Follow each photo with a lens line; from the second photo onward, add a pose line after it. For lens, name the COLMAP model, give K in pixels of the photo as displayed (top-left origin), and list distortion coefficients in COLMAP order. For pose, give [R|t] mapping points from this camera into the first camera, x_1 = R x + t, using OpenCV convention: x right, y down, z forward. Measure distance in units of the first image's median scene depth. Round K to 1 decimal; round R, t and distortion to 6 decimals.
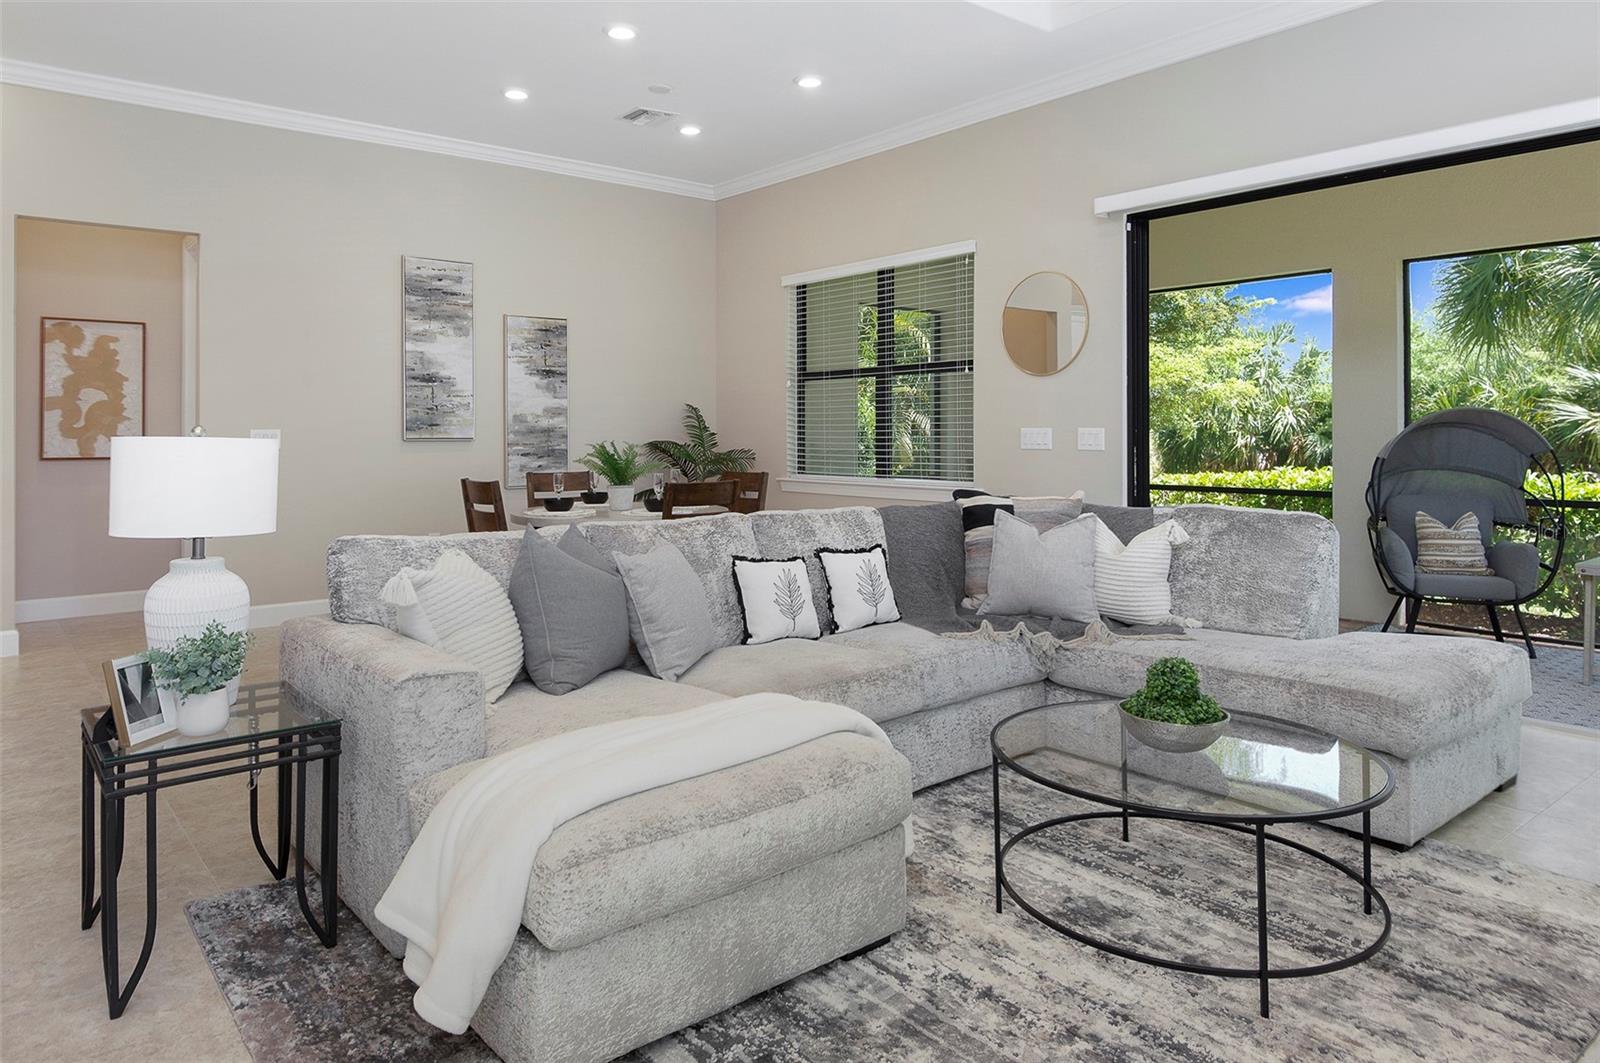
lens RADIAL K [[1040.9, 0, 811.9], [0, 1040.9, 483.3], [0, 0, 1]] dist [-0.039742, -0.000699]
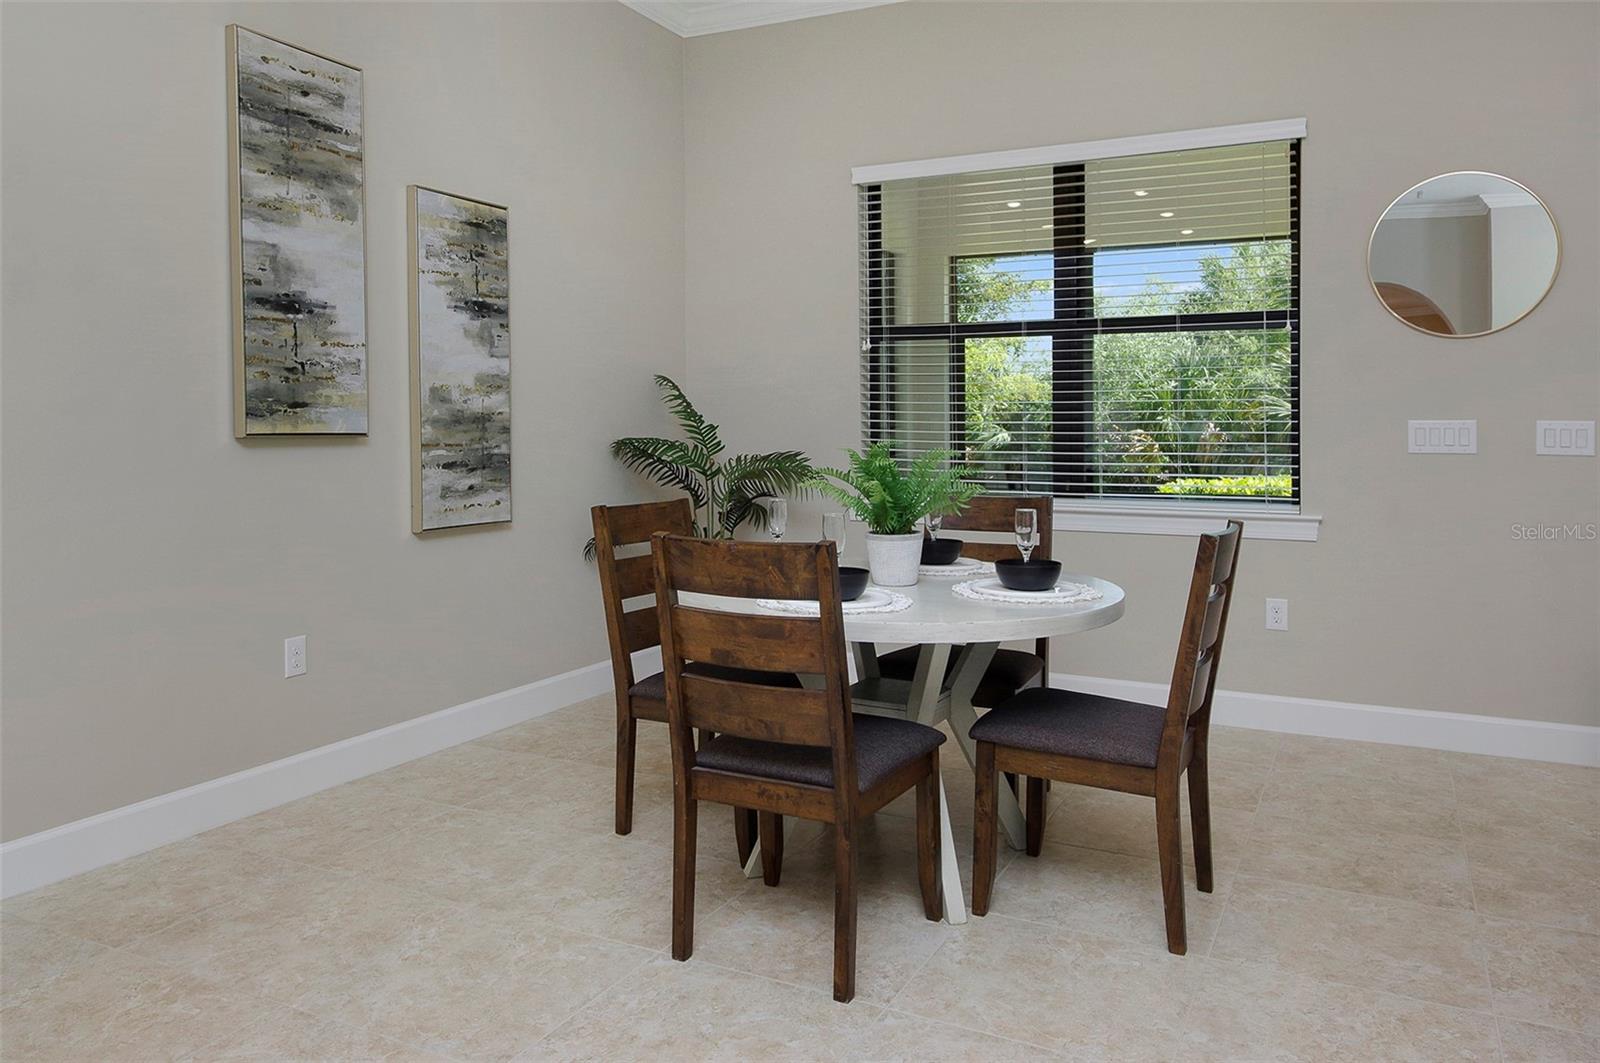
lens RADIAL K [[1143.1, 0, 799.3], [0, 1143.1, 517.4], [0, 0, 1]] dist [-0.036129, 0.000491]
pose [[0.918325, -0.027270, 0.394886, -0.354851], [0.014896, 0.999298, 0.034369, -0.019435], [-0.395546, -0.025680, 0.918087, 0.430987]]
